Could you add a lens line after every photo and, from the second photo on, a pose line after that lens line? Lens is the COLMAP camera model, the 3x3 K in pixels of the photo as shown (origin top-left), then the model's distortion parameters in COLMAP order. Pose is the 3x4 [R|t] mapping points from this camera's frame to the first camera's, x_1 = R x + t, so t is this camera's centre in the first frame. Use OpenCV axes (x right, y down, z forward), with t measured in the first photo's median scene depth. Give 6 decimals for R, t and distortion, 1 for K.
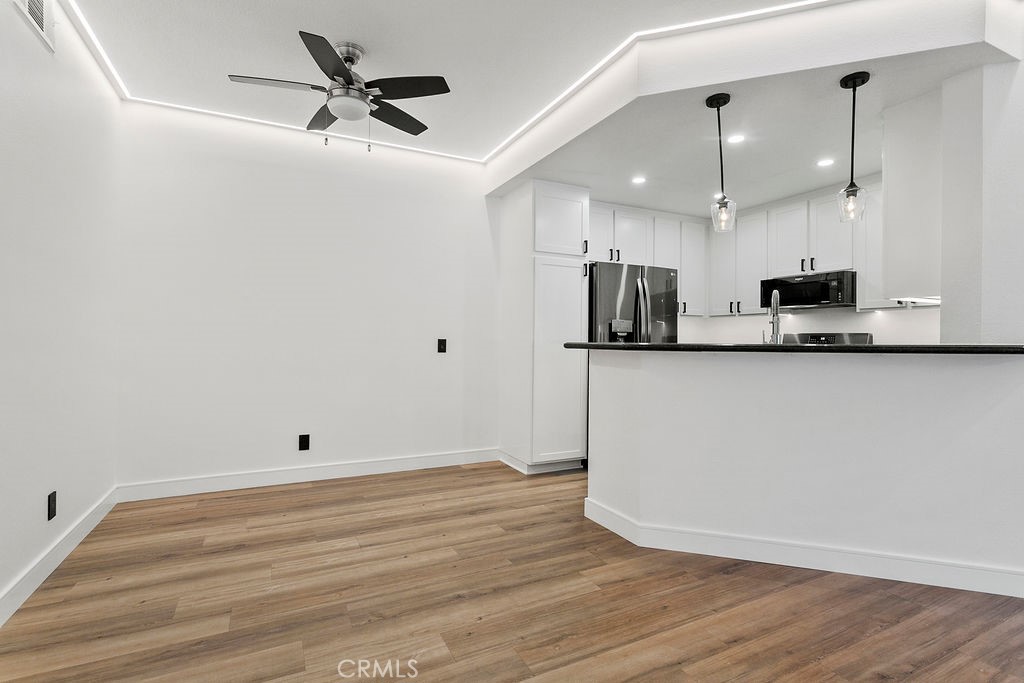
lens RADIAL K [[495.4, 0, 516.9], [0, 495.4, 342.4], [0, 0, 1]] dist [-0.001326, 0.000667]
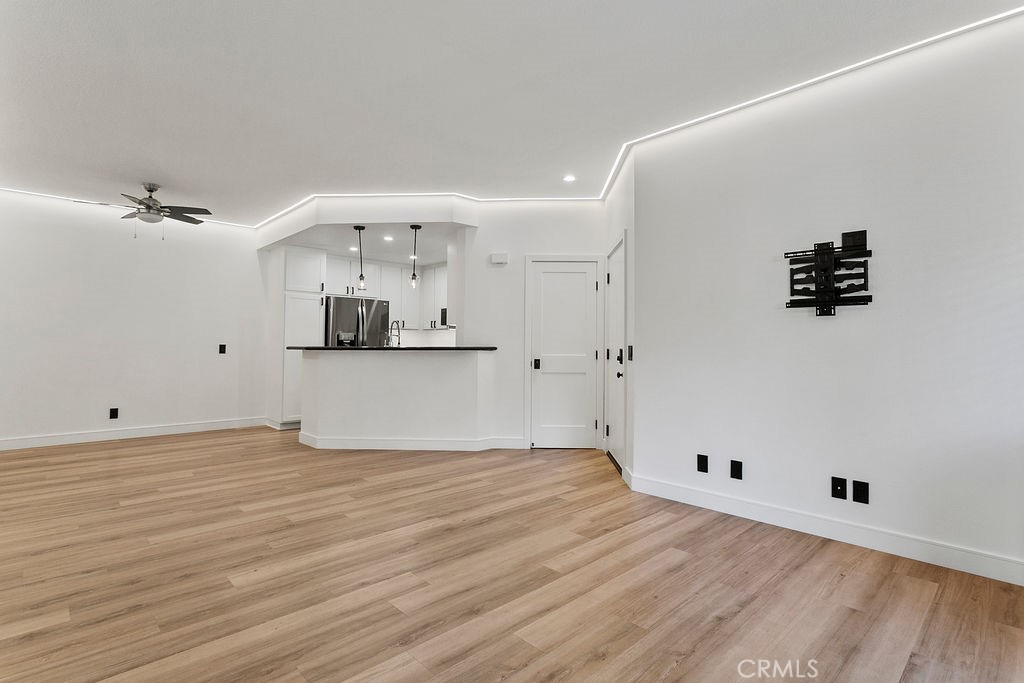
lens RADIAL K [[495.4, 0, 508.7], [0, 495.4, 334.8], [0, 0, 1]] dist [-0.001326, 0.000667]
pose [[0.959394, 0.004741, 0.282031, 0.264722], [0.002637, 0.999664, -0.025775, 0.005687], [-0.282058, 0.025472, 0.959059, -0.705968]]
